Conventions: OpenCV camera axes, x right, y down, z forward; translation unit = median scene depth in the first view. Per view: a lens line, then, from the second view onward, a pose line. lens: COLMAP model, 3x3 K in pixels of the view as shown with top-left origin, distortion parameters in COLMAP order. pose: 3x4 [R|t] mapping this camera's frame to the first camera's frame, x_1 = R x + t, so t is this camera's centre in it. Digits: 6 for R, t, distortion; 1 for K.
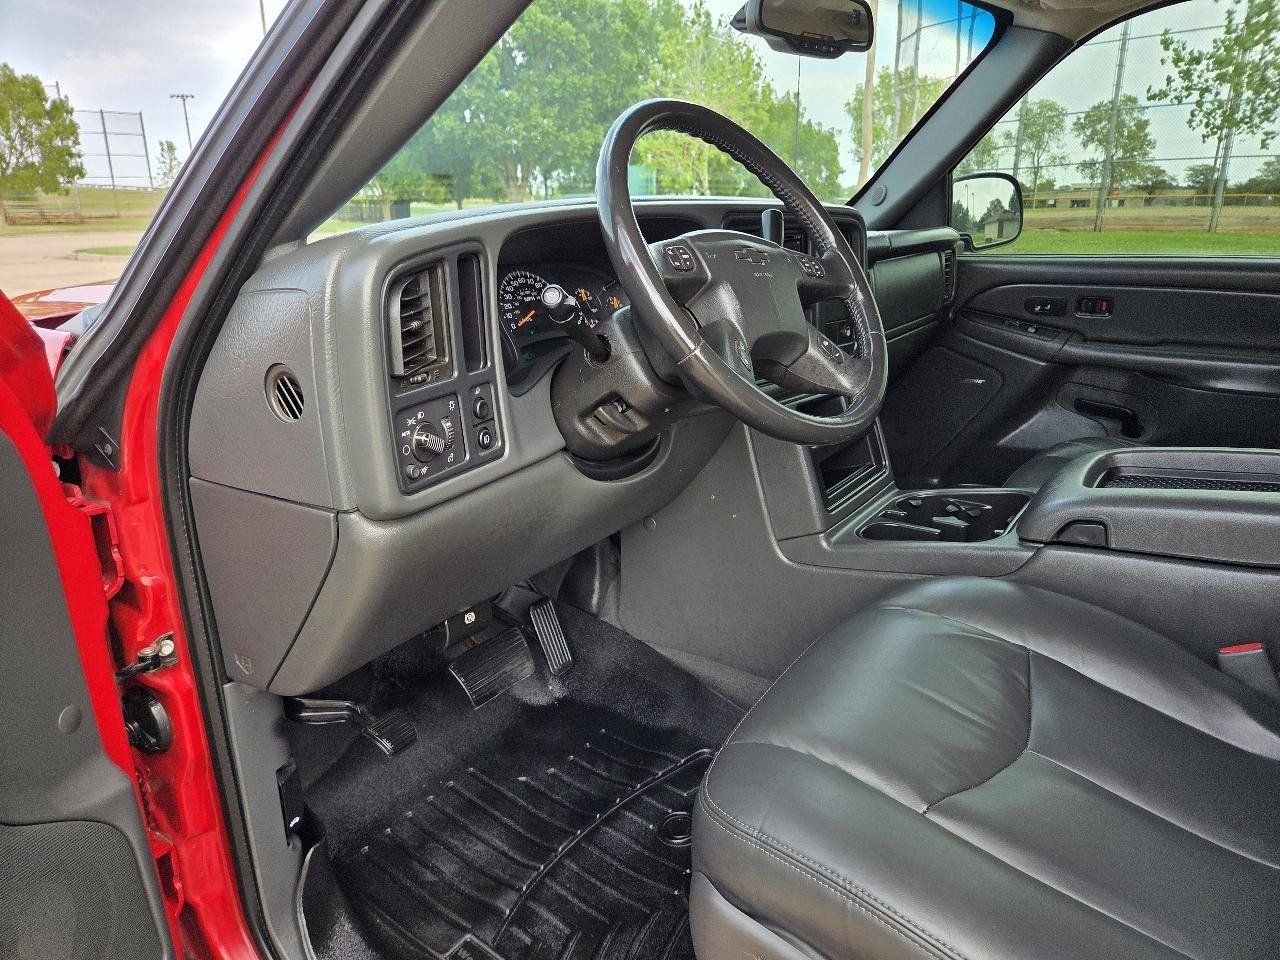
lens RADIAL K [[856.7, 0, 645.9], [0, 856.7, 489.9], [0, 0, 1]] dist [0.059697, -0.053243]
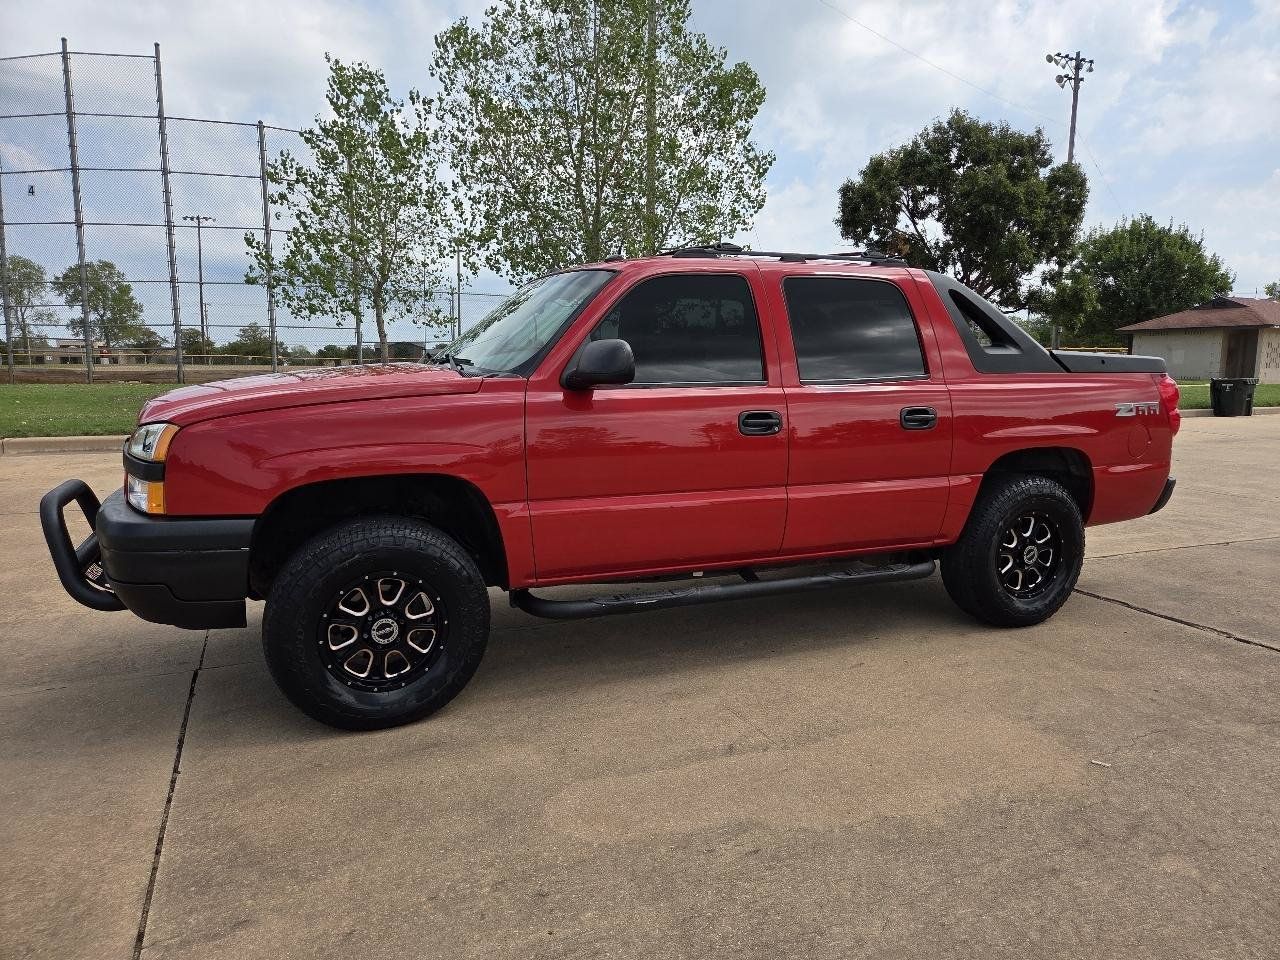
lens RADIAL K [[856.7, 0, 643.9], [0, 856.7, 482.2], [0, 0, 1]] dist [0.059697, -0.053243]
pose [[0.514717, -0.107116, 0.850642, -0.070756], [0.258114, 0.965495, -0.034604, 0.010009], [-0.817584, 0.237374, 0.524605, -0.024791]]
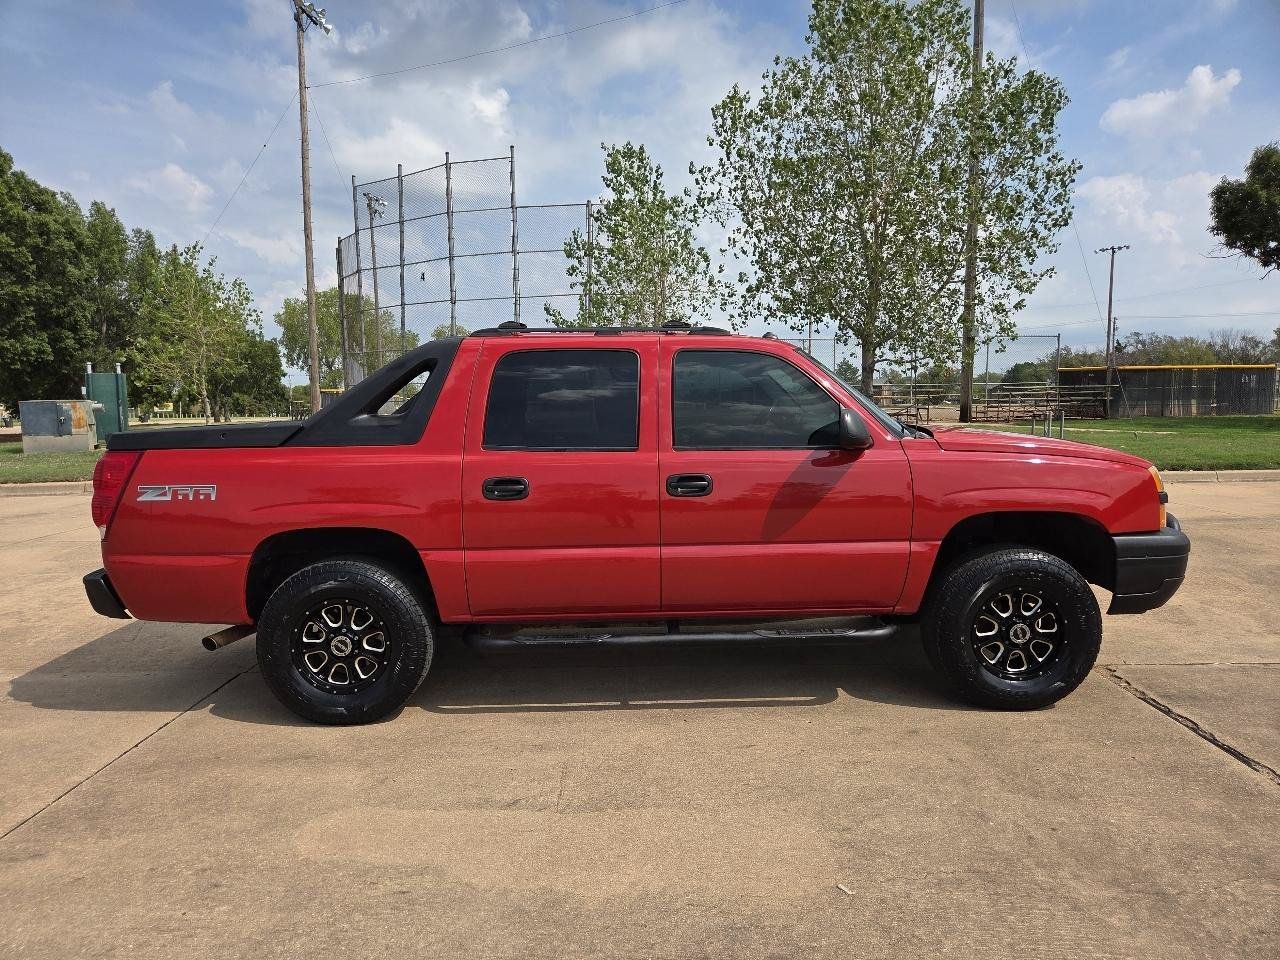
lens RADIAL K [[856.7, 0, 625.4], [0, 856.7, 489.0], [0, 0, 1]] dist [0.059697, -0.053243]
pose [[0.826726, -0.058545, 0.559550, -0.042788], [0.181437, 0.969177, -0.166666, 0.018031], [-0.532545, 0.239310, 0.811866, -0.059962]]
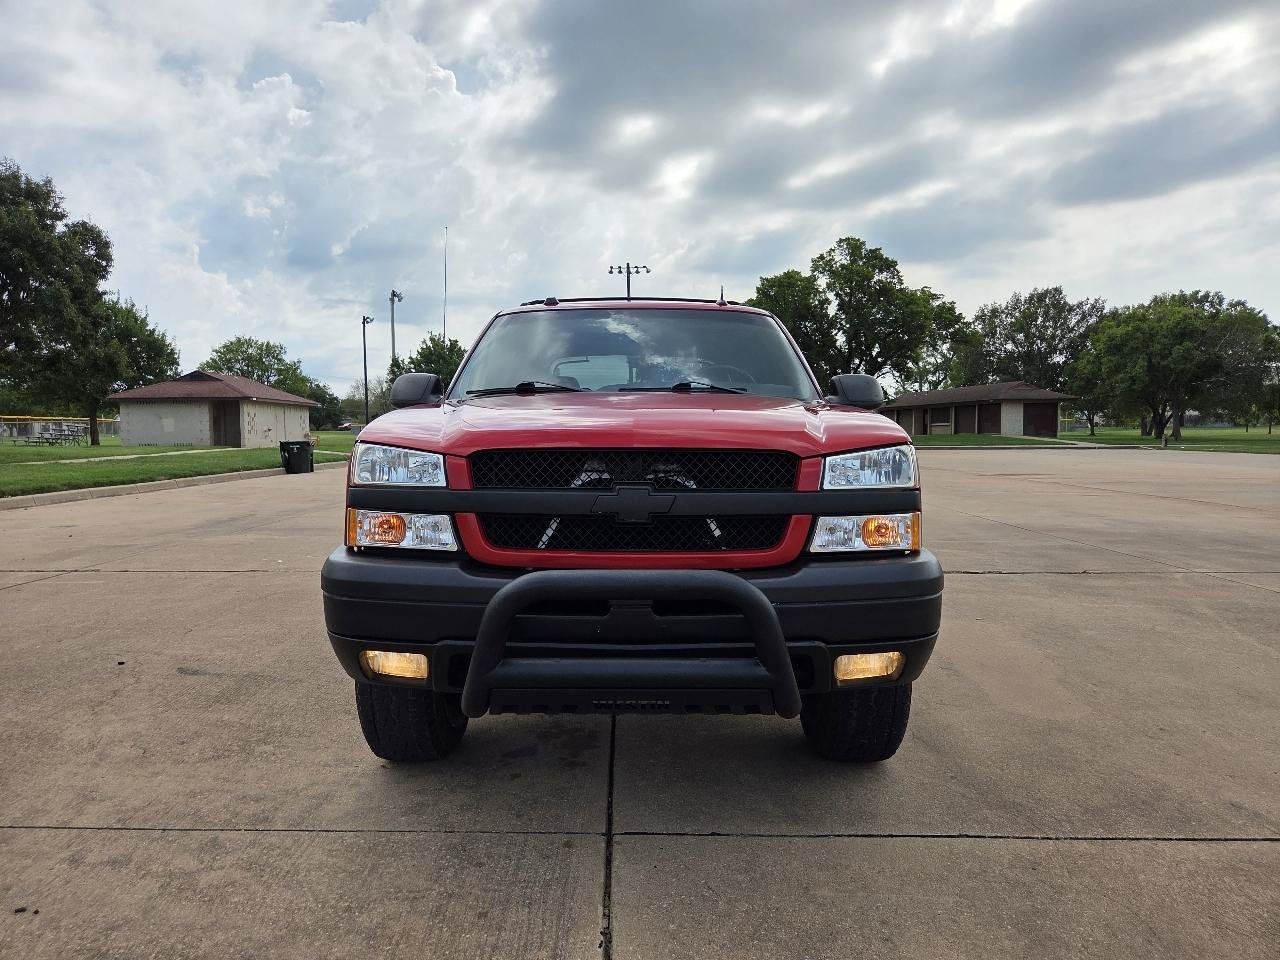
lens RADIAL K [[856.7, 0, 624.8], [0, 856.7, 495.2], [0, 0, 1]] dist [0.059697, -0.053243]
pose [[-0.564418, -0.047433, 0.824126, -0.069462], [0.270349, 0.932668, 0.238834, -0.020692], [-0.779964, 0.357603, -0.513591, 0.080574]]
